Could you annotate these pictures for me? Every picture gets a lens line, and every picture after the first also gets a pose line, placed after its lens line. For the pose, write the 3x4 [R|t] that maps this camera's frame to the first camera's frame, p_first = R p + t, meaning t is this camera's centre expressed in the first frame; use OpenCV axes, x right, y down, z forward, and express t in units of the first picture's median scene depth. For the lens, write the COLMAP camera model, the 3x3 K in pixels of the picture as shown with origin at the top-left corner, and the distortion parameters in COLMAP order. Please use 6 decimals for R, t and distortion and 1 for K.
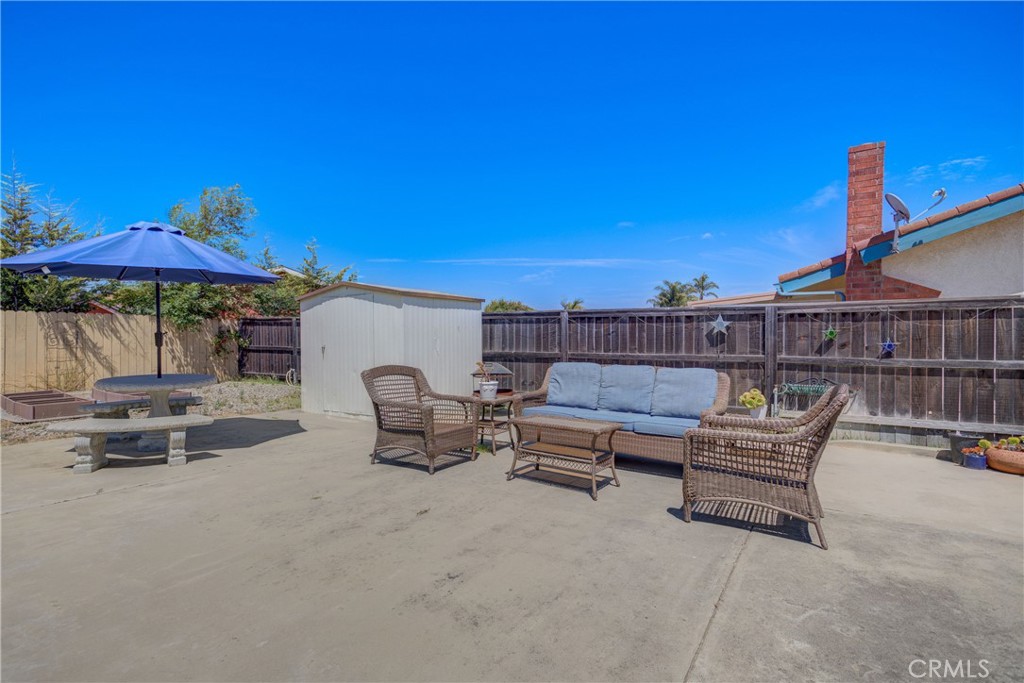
lens RADIAL K [[492.7, 0, 504.6], [0, 492.7, 334.8], [0, 0, 1]] dist [0.028582, -0.006568]
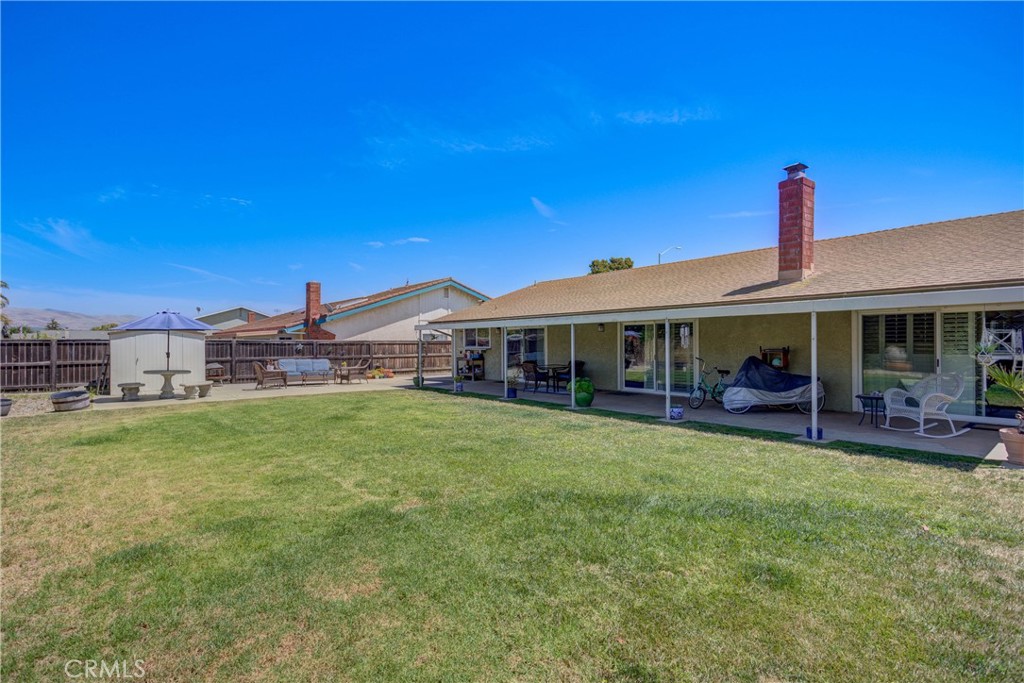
lens RADIAL K [[492.7, 0, 504.5], [0, 492.7, 342.0], [0, 0, 1]] dist [0.028582, -0.006568]
pose [[0.315258, -0.000805, 0.949006, -1.274949], [-0.001105, 0.999999, 0.001215, -0.033323], [-0.949005, -0.001431, 0.315256, -0.717922]]
